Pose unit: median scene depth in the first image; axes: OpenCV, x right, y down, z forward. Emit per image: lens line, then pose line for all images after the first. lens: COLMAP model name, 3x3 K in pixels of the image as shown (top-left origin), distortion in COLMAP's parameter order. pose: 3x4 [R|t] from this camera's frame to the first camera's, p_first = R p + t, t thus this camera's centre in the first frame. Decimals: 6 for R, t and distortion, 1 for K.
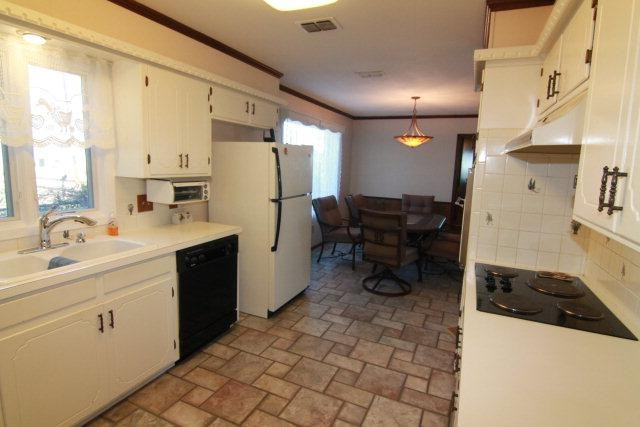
lens RADIAL K [[333.0, 0, 324.2], [0, 333.0, 210.4], [0, 0, 1]] dist [-0.004891, -0.001175]
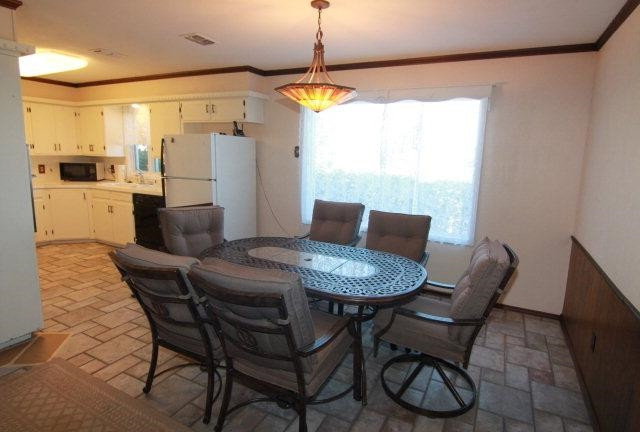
lens RADIAL K [[351.2, 0, 321.8], [0, 351.2, 200.4], [0, 0, 1]] dist [0.000498, -0.000093]
pose [[-0.052254, 0.117854, -0.991655, 1.316347], [-0.154705, 0.980068, 0.124629, -0.226143], [0.986578, 0.159927, -0.032980, 1.768101]]
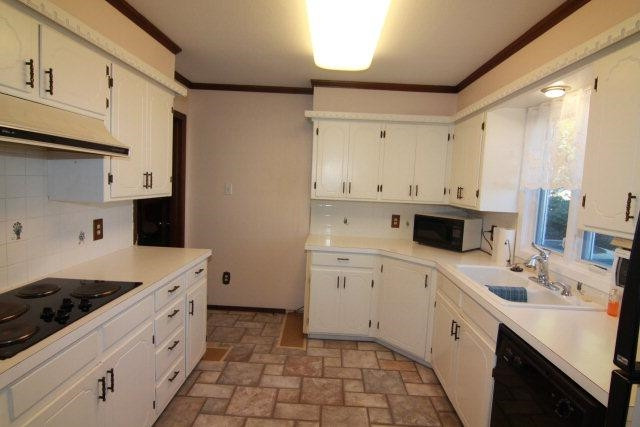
lens RADIAL K [[333.0, 0, 324.2], [0, 333.0, 210.4], [0, 0, 1]] dist [-0.004891, -0.001175]
pose [[-0.916327, -0.033037, -0.399066, 0.168976], [-0.119648, 0.973652, 0.194129, -0.165424], [0.382138, 0.225633, -0.896136, 1.145606]]
